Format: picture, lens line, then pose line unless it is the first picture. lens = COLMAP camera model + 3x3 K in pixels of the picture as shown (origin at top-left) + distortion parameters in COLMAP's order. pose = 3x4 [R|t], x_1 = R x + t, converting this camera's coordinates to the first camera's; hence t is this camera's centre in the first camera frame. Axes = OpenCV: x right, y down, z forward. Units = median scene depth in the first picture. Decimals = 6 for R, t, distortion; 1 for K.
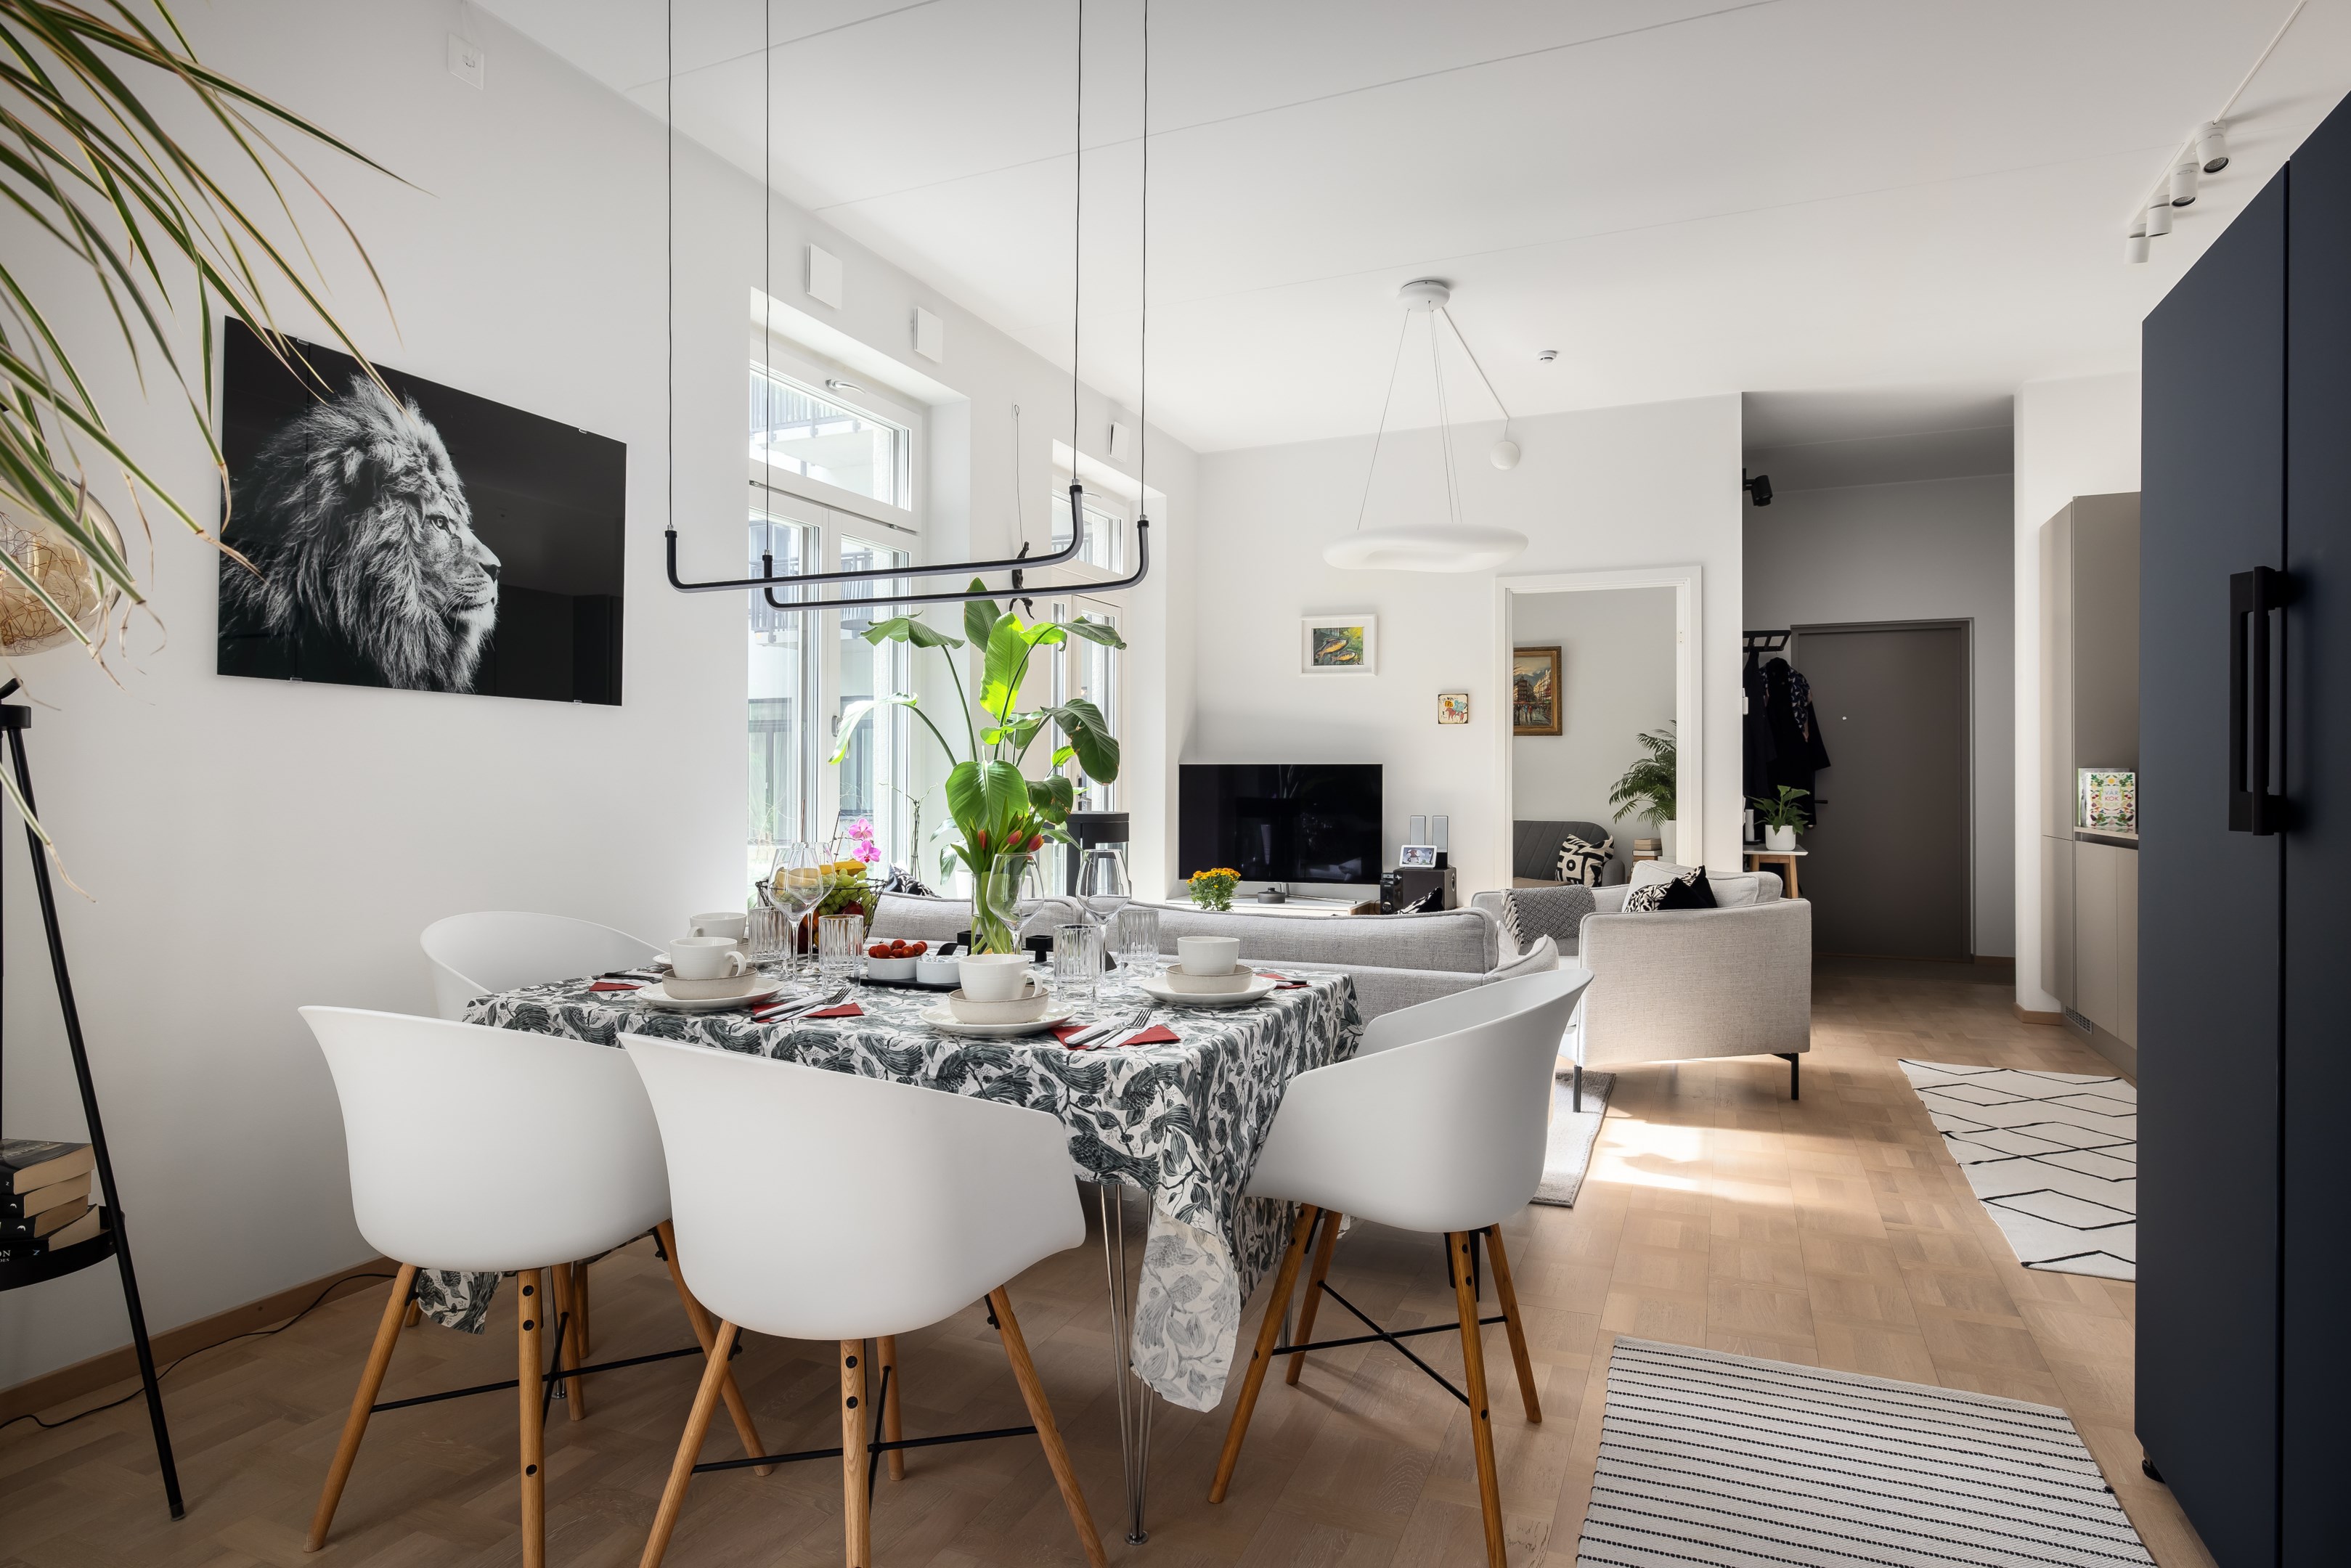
lens RADIAL K [[1324.1, 0, 1173.1], [0, 1324.1, 783.0], [0, 0, 1]] dist [-0.000342, -0.003231]
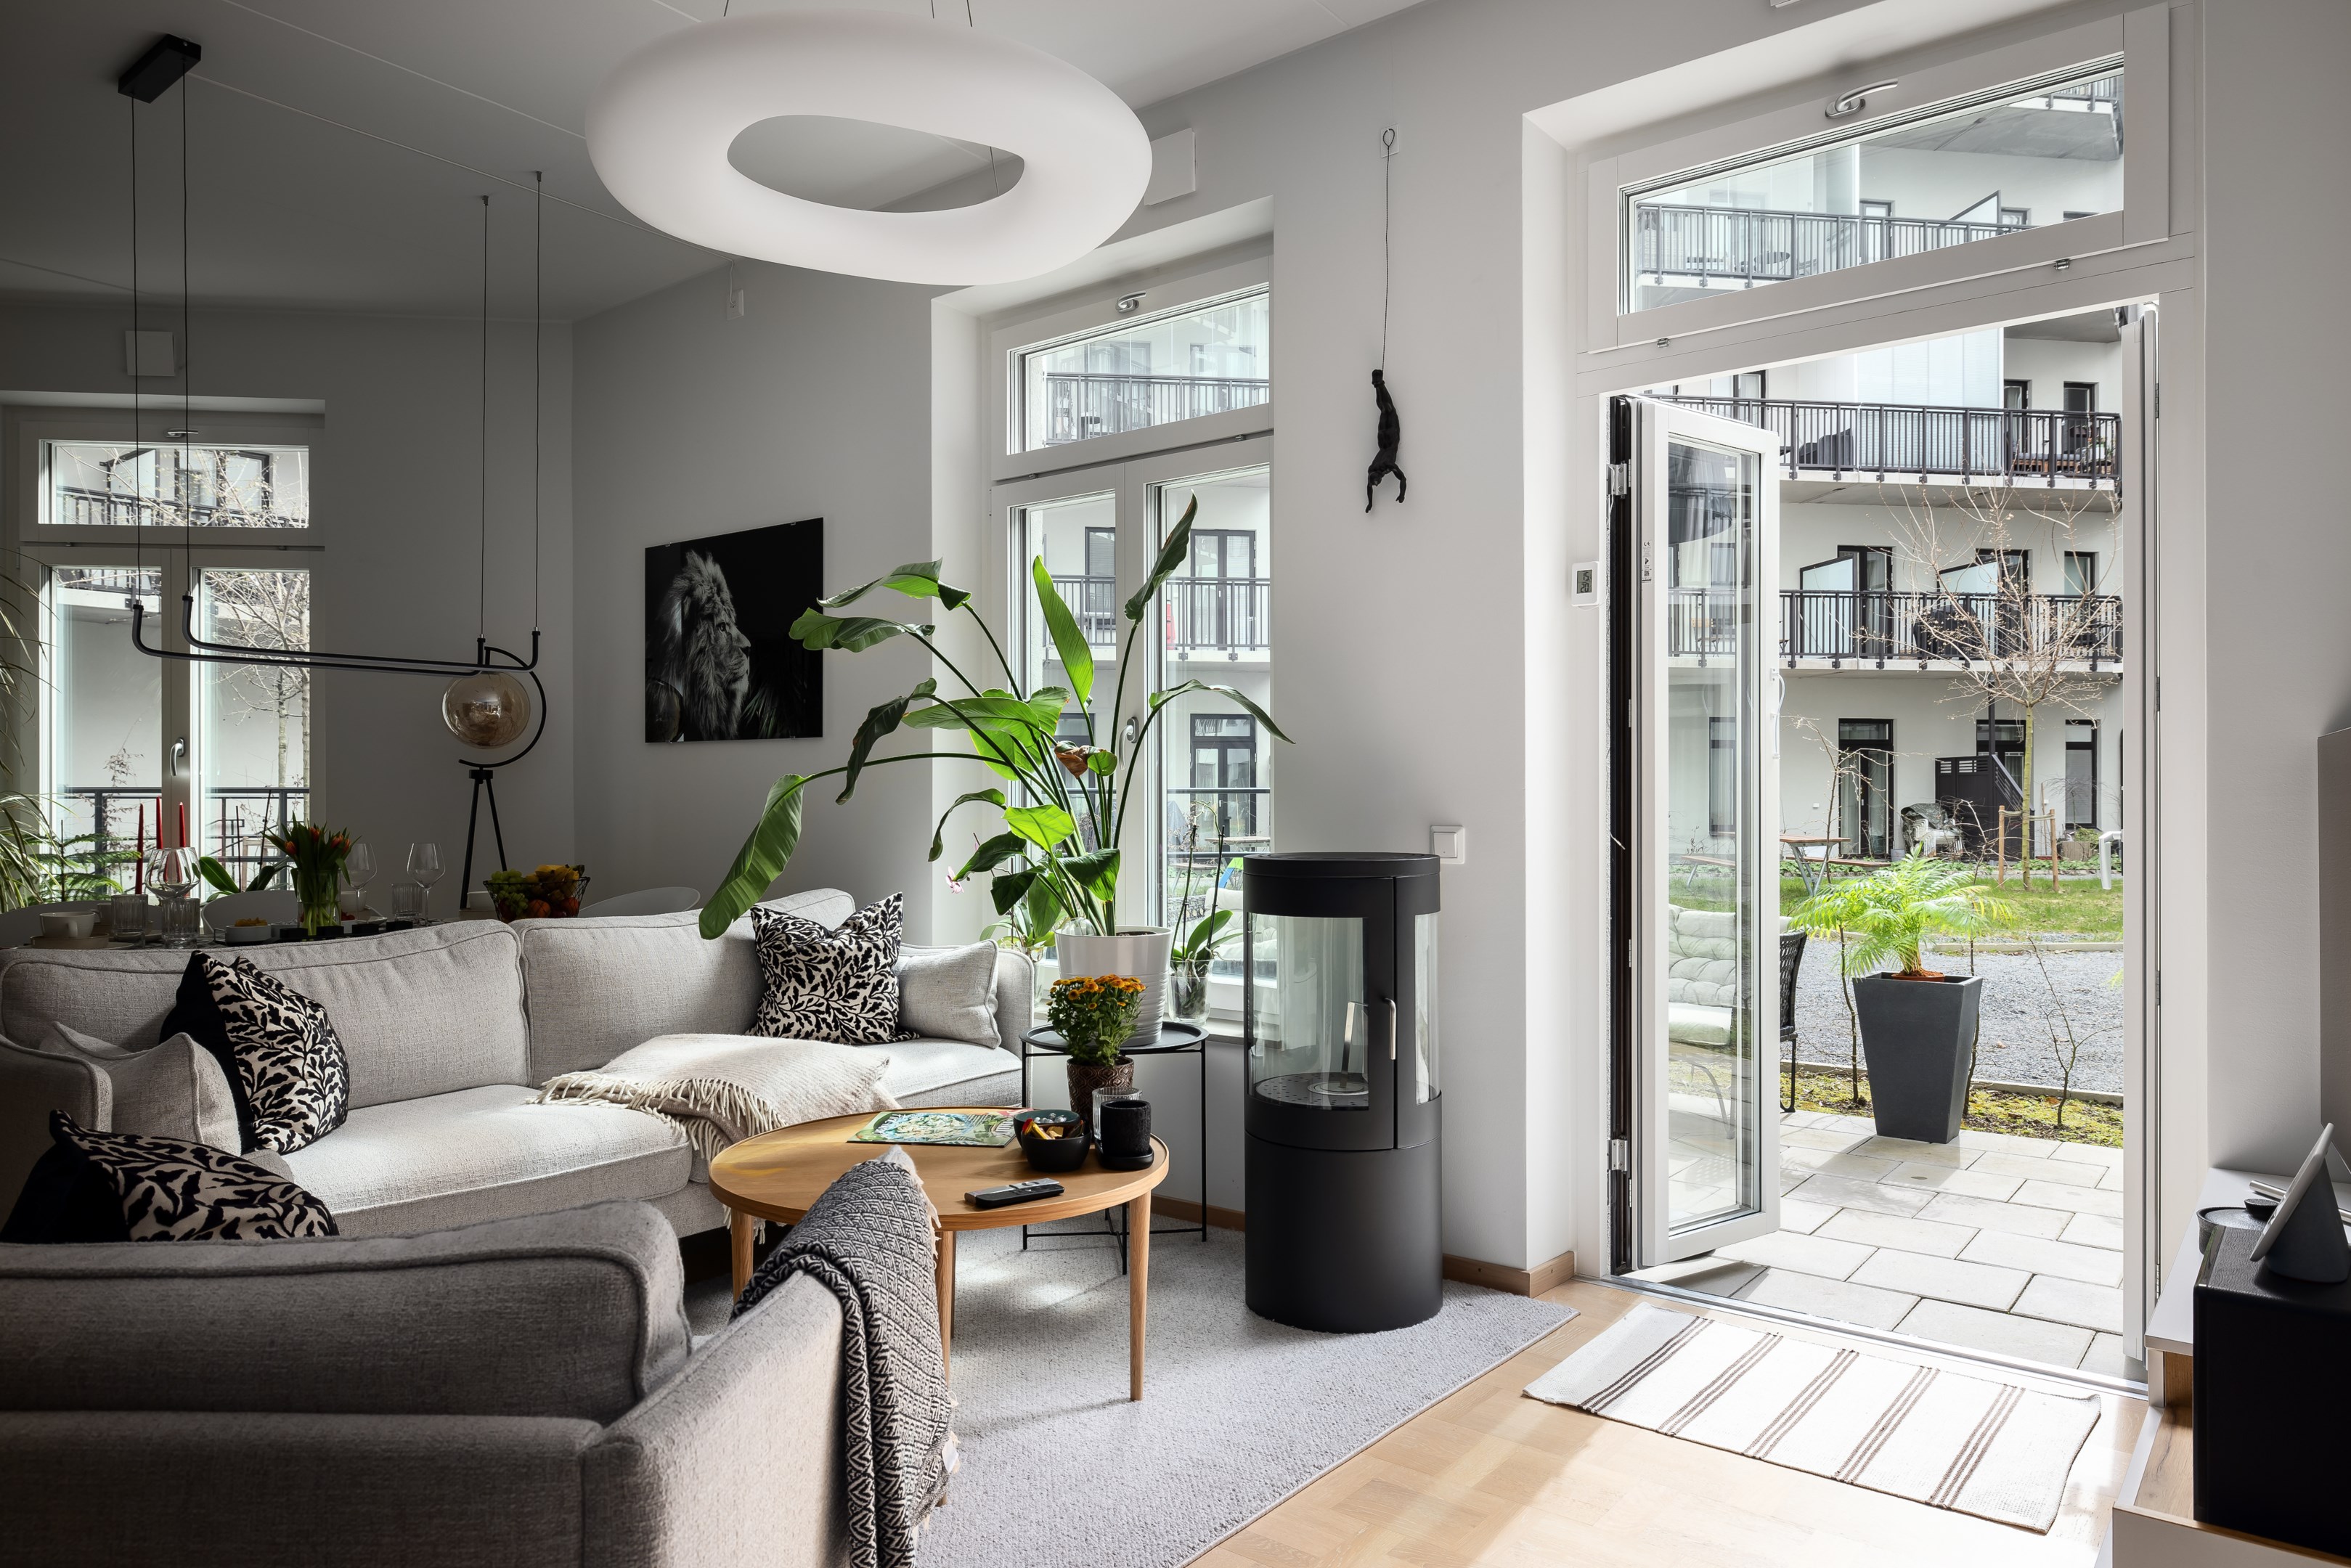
lens RADIAL K [[1530.6, 0, 1168.4], [0, 1530.6, 795.4], [0, 0, 1]] dist [-0.002397, -0.000467]
pose [[-0.267363, -0.009164, -0.963552, 0.991783], [0.000805, 0.999952, -0.009734, 0.010887], [0.963596, -0.003378, -0.267343, 1.975753]]
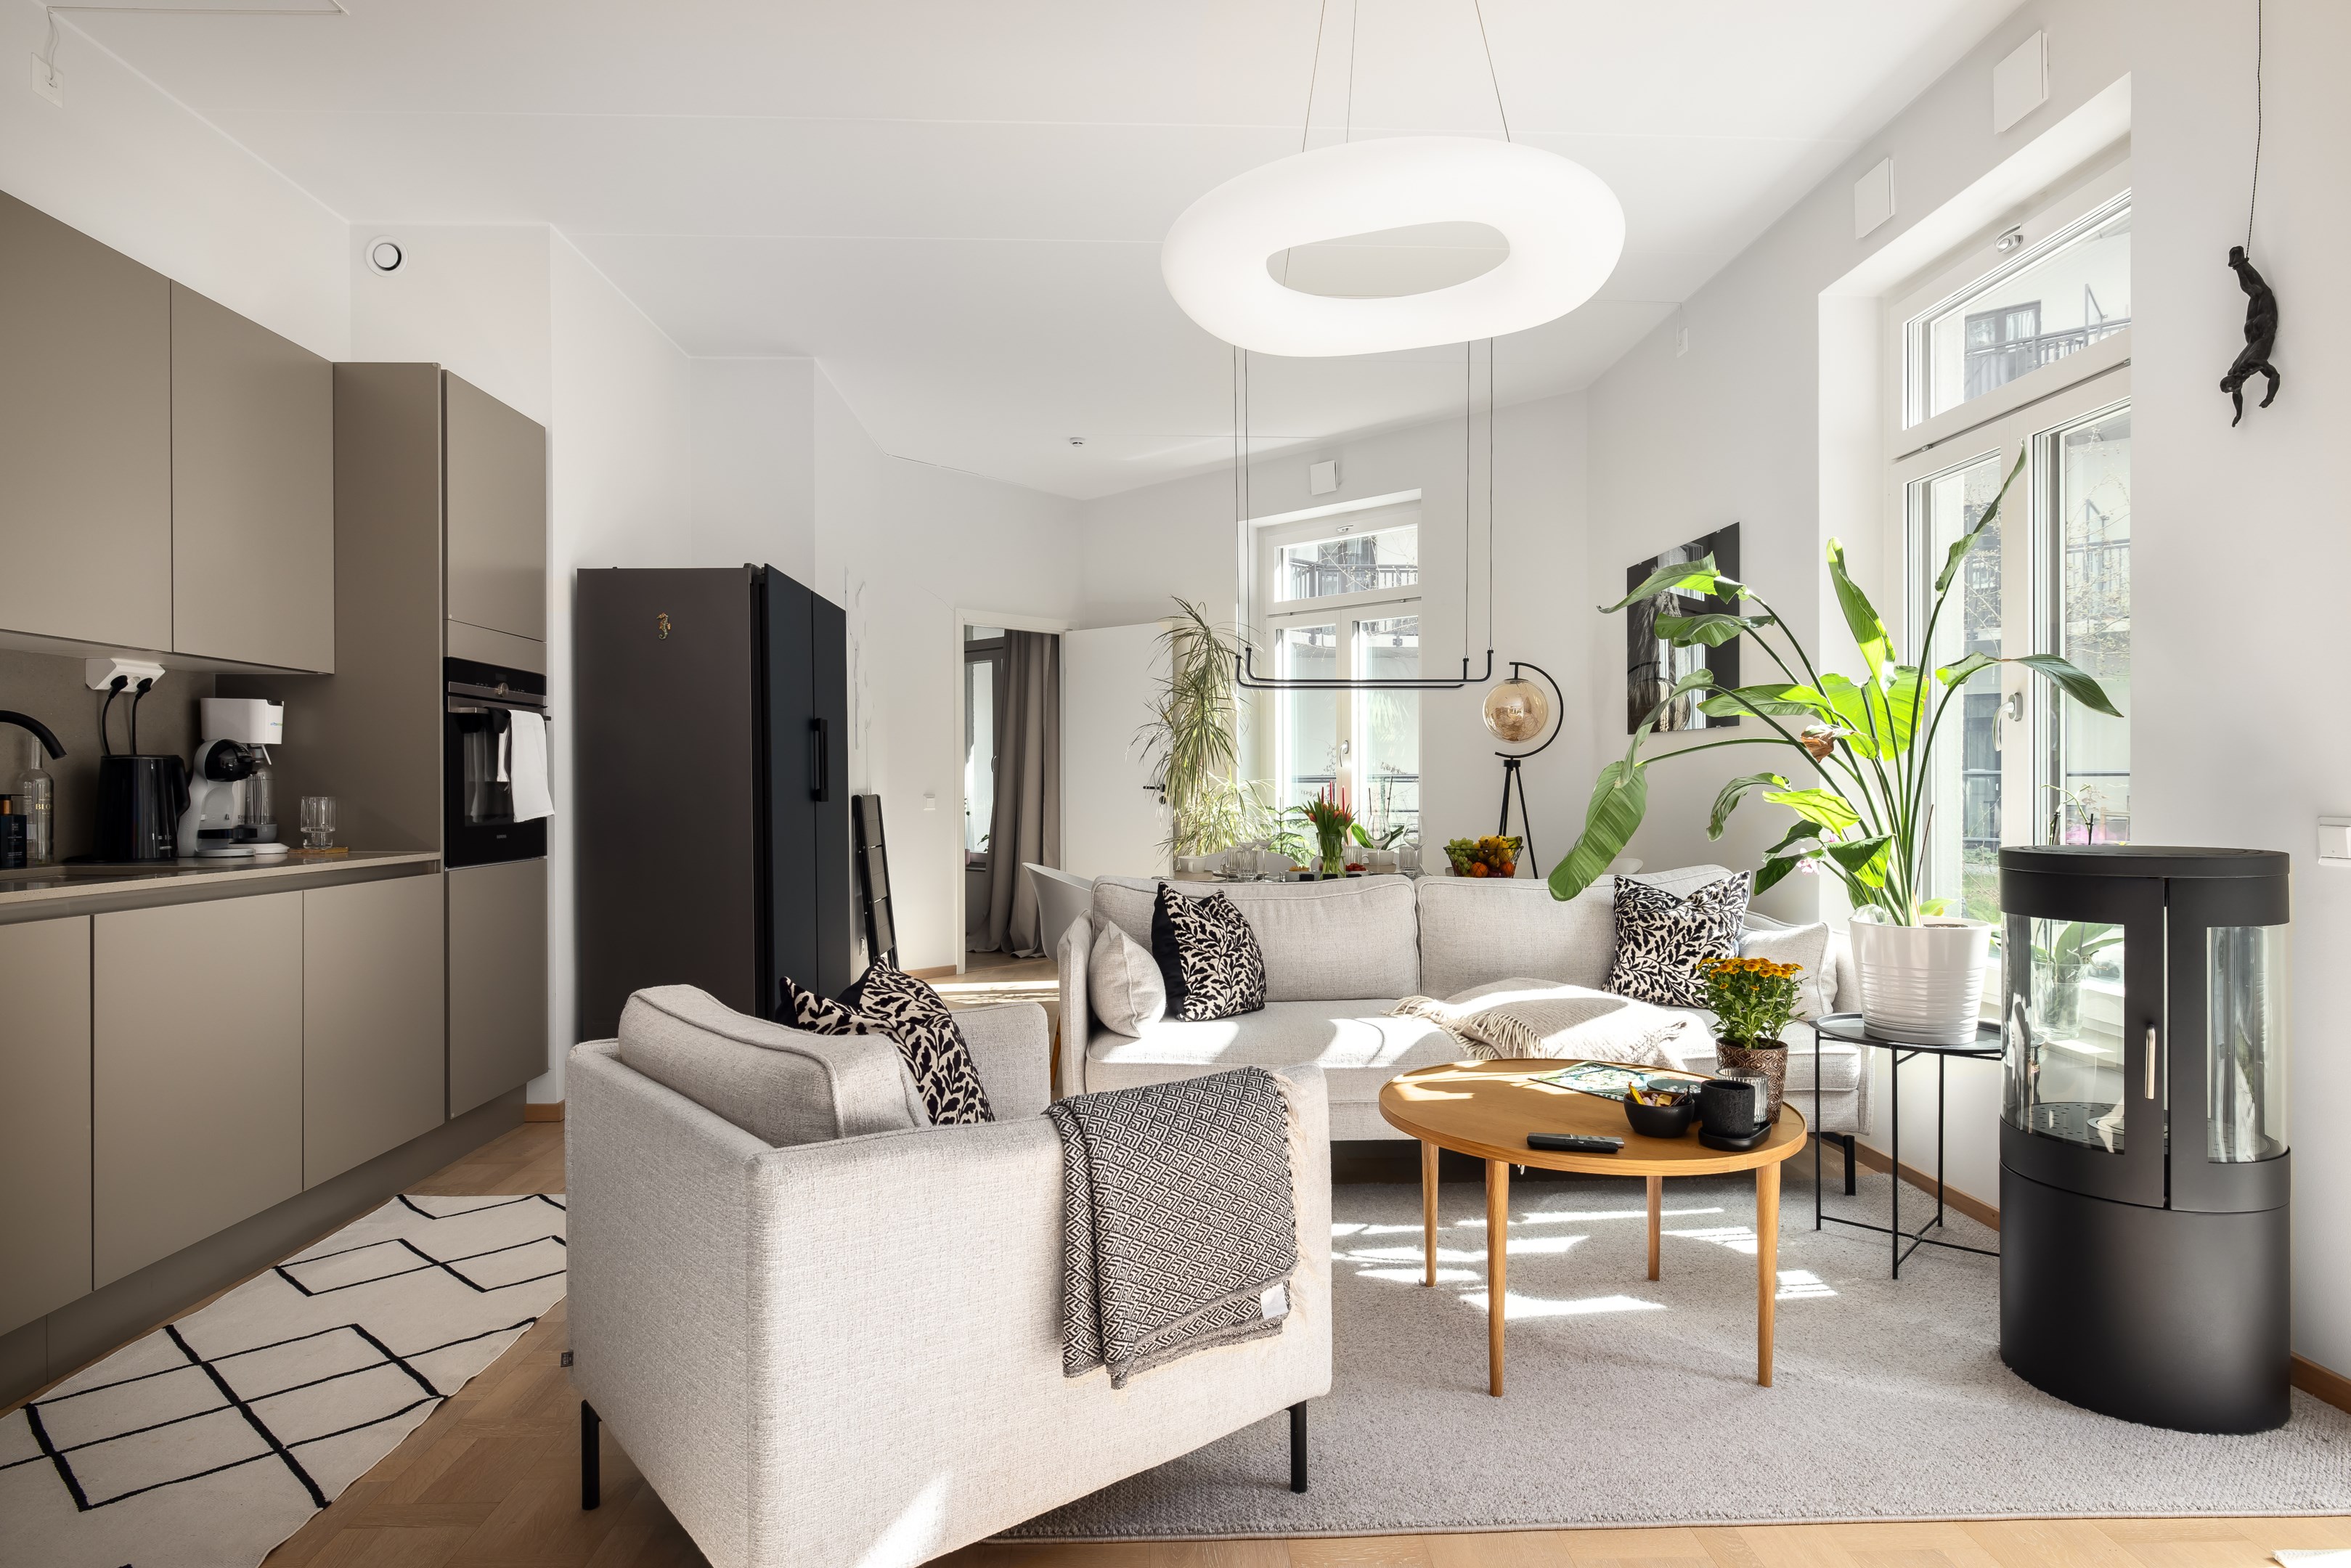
lens RADIAL K [[1324.1, 0, 1172.0], [0, 1324.1, 796.7], [0, 0, 1]] dist [-0.000342, -0.003231]
pose [[-0.912581, -0.001967, -0.408892, 0.729888], [-0.004272, 0.999980, 0.004723, 0.010455], [0.408875, 0.006056, -0.912571, 2.320082]]
